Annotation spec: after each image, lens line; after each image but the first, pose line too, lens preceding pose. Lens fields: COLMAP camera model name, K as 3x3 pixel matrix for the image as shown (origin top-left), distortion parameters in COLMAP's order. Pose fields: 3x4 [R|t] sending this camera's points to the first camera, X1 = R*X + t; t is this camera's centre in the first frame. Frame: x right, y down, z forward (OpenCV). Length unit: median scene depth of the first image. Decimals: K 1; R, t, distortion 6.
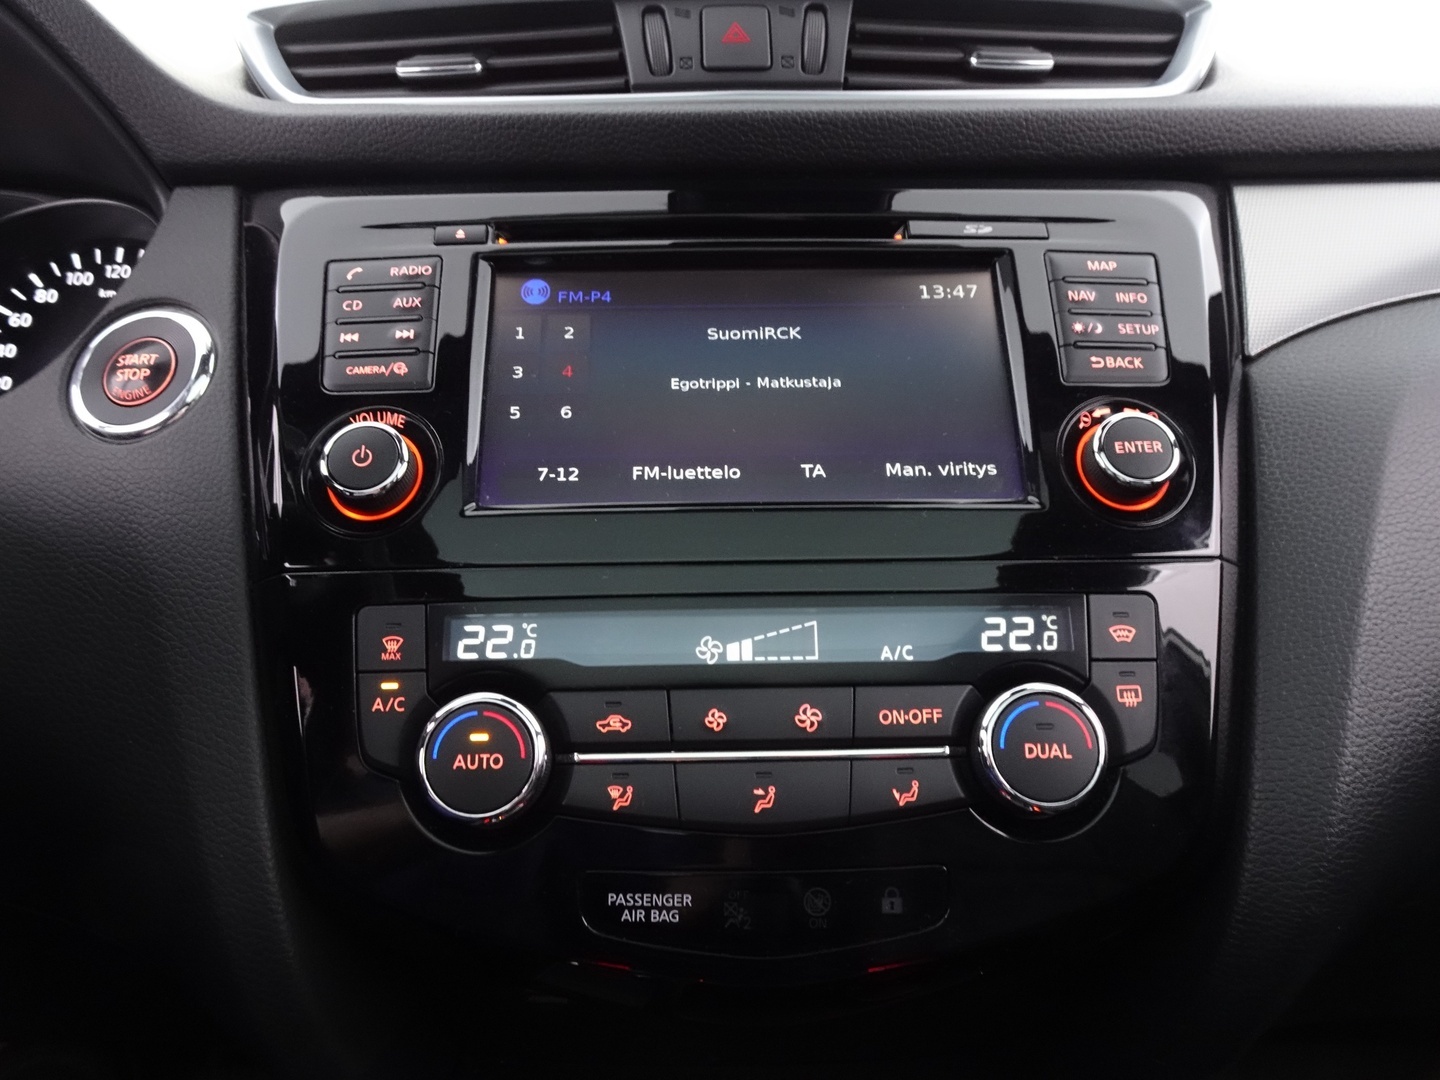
lens RADIAL K [[1037.7, 0, 722.3], [0, 1037.7, 534.3], [0, 0, 1]] dist [0.018501, -0.002742]
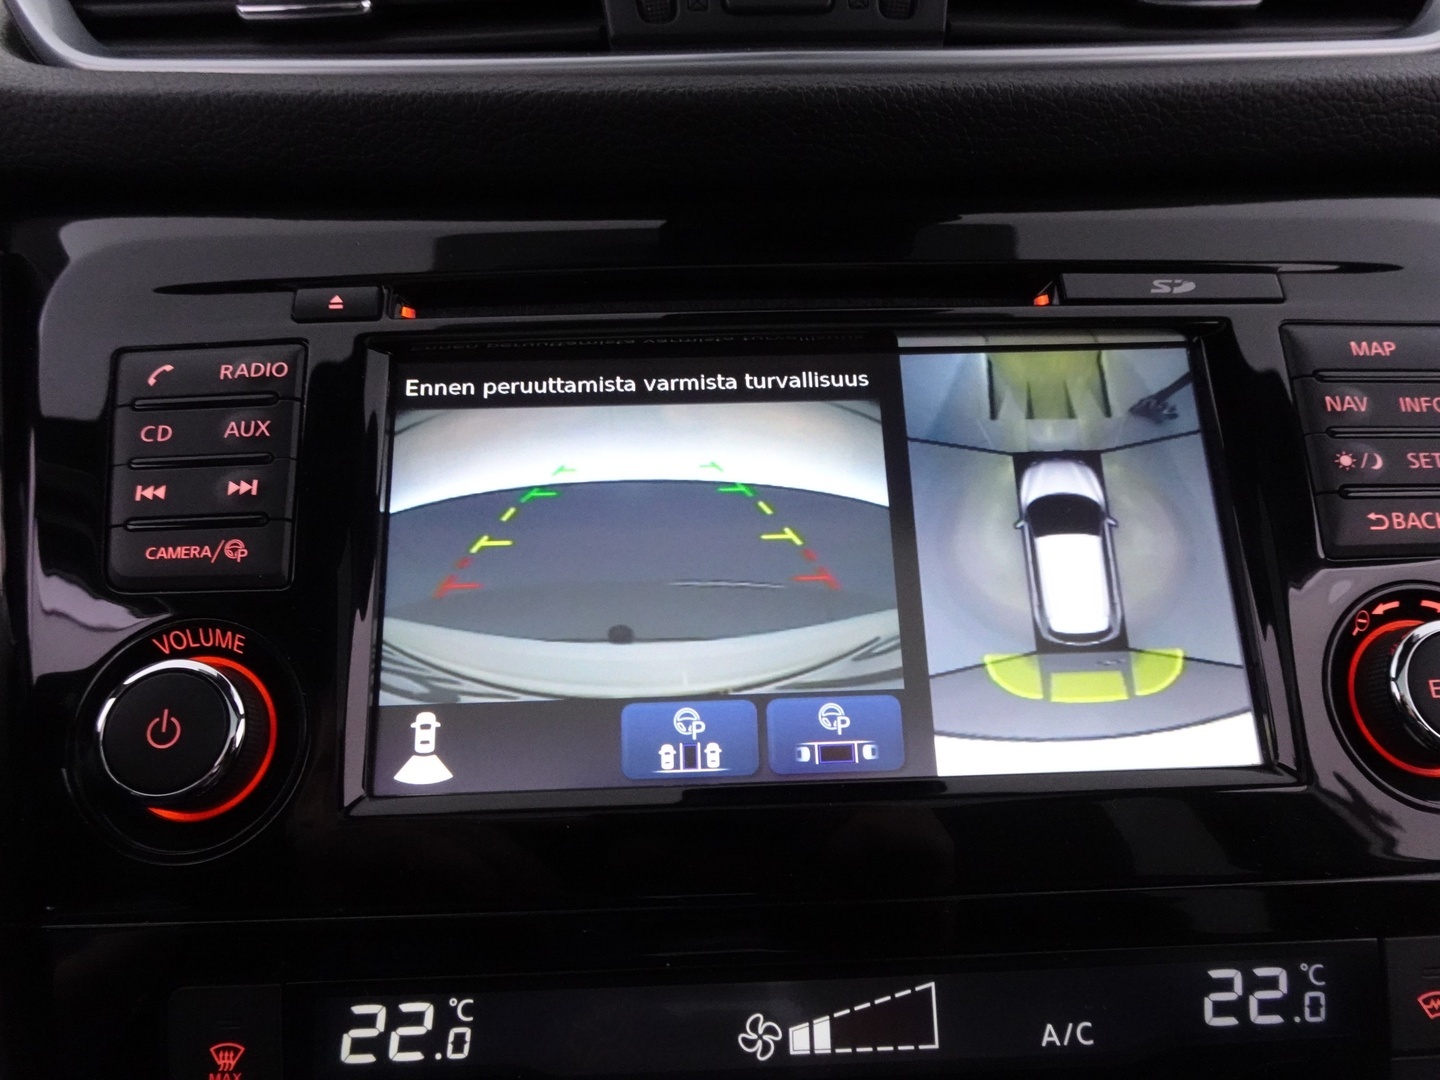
lens RADIAL K [[1042.3, 0, 725.6], [0, 1042.3, 537.8], [0, 0, 1]] dist [0.029540, -0.024239]
pose [[0.999754, -0.010550, 0.019499, -0.038262], [0.008535, 0.994884, 0.100667, -0.221336], [-0.020461, -0.100476, 0.994729, 0.387371]]
